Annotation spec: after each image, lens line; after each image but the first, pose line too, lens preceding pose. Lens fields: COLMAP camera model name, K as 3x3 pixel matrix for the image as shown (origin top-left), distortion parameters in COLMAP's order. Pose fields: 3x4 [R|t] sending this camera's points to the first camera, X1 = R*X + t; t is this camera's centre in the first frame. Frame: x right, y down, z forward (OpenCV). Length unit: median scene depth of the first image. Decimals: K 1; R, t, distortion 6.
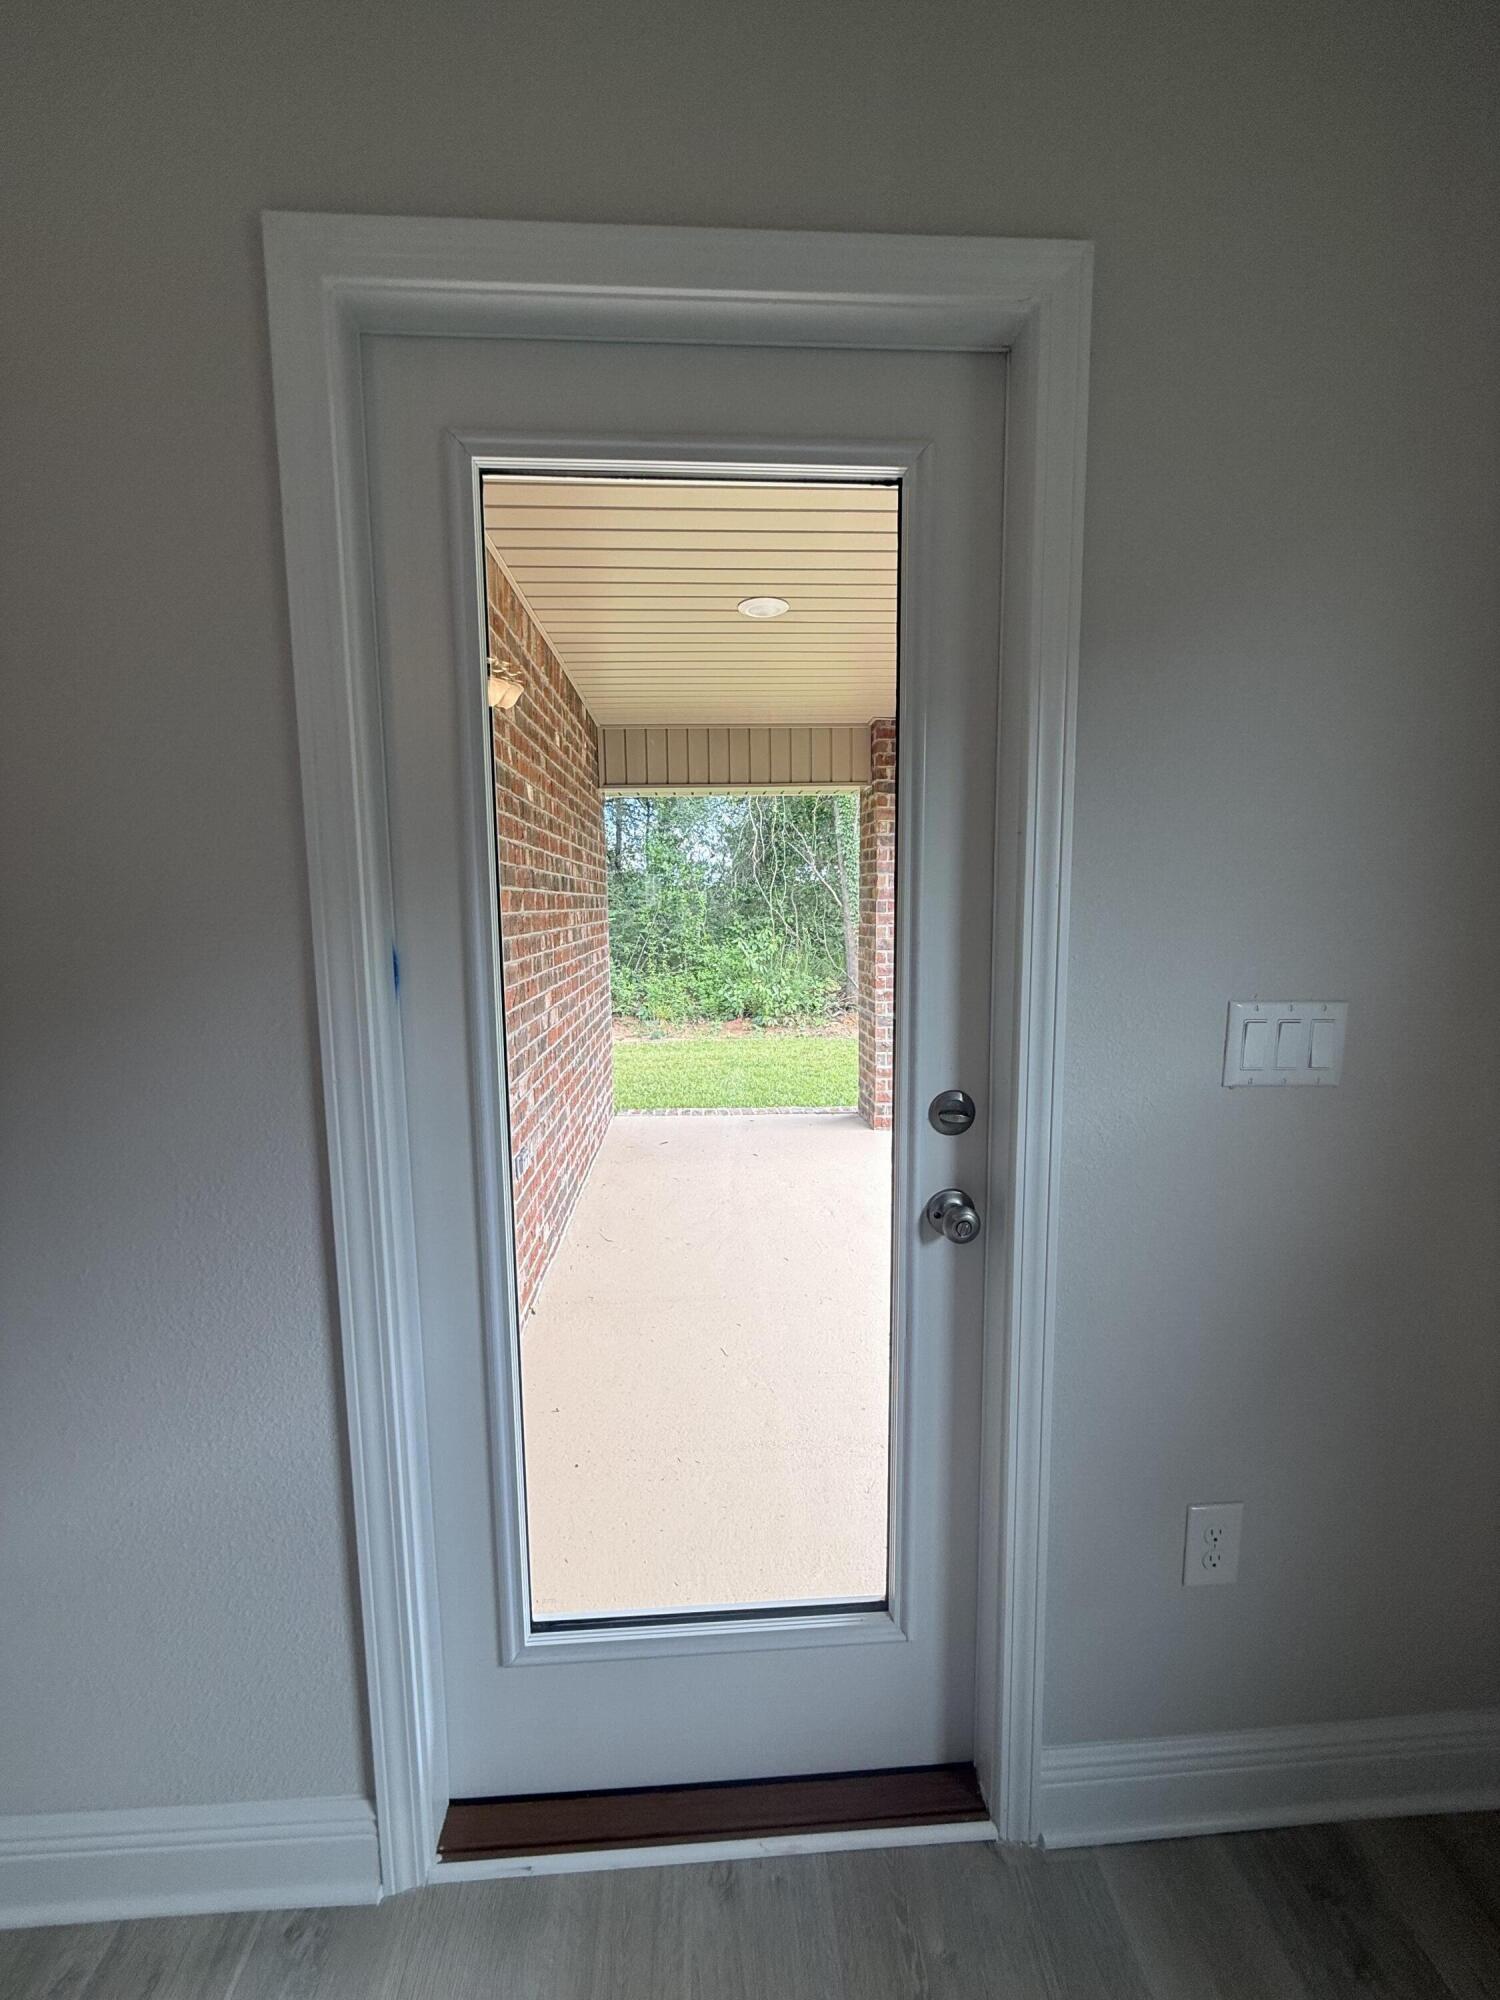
lens RADIAL K [[799.7, 0, 751.3], [0, 799.7, 994.6], [0, 0, 1]] dist [0.000482, 0.000184]
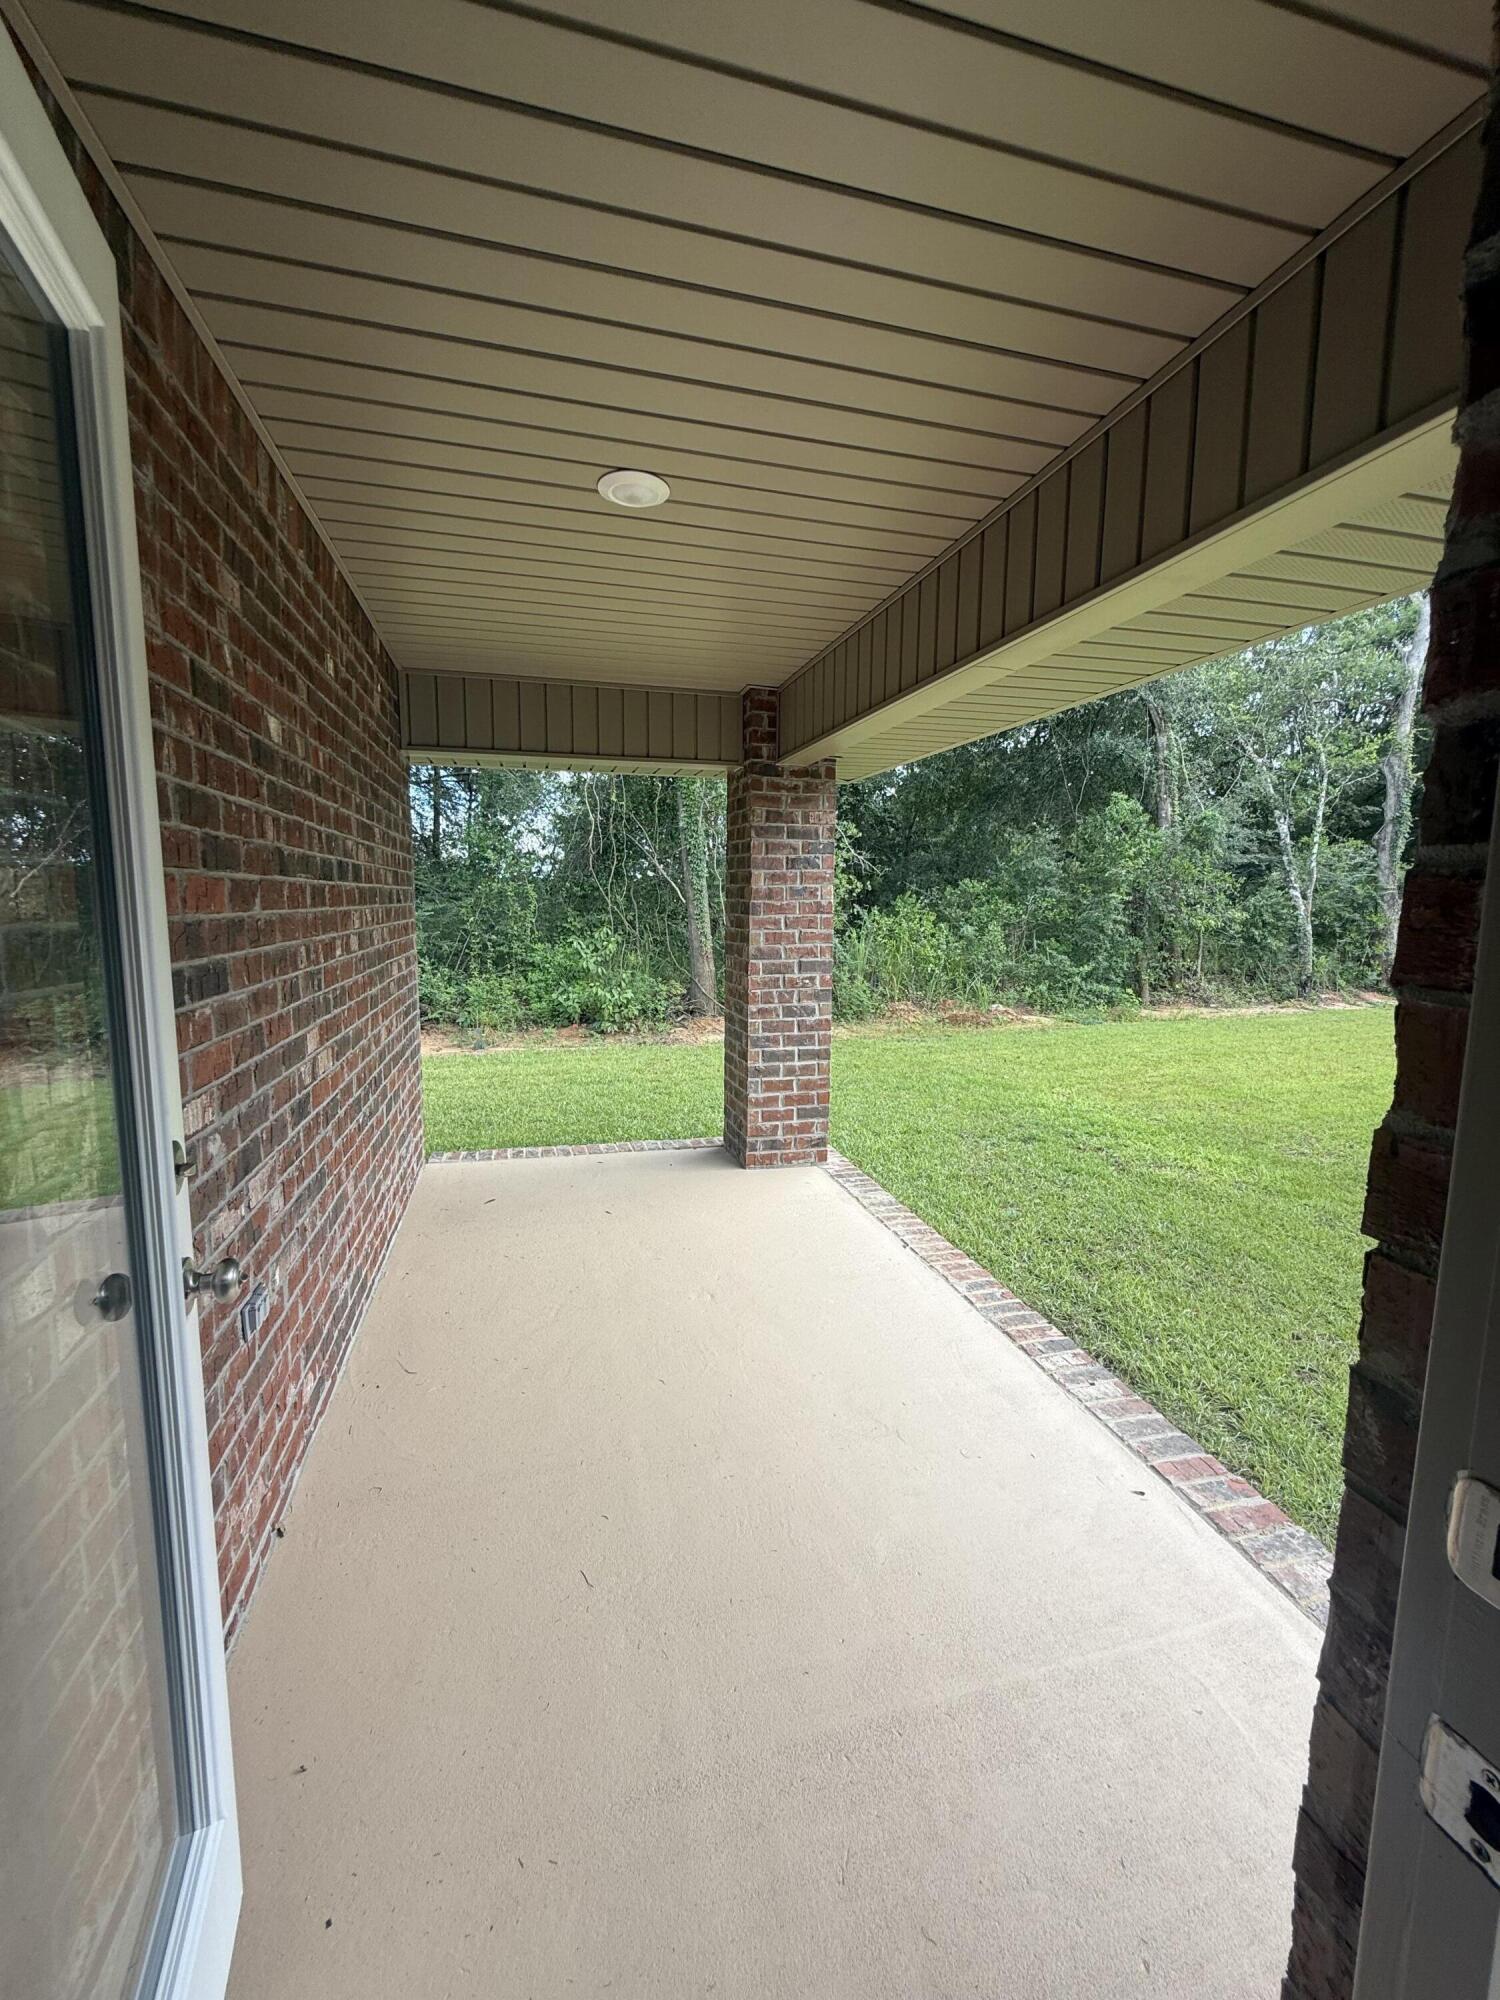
lens RADIAL K [[799.7, 0, 750.6], [0, 799.7, 996.7], [0, 0, 1]] dist [0.000482, 0.000184]
pose [[0.978548, -0.003108, 0.205996, -0.017469], [0.001616, 0.999971, 0.007408, -0.021253], [-0.206013, -0.006916, 0.978525, 0.155934]]
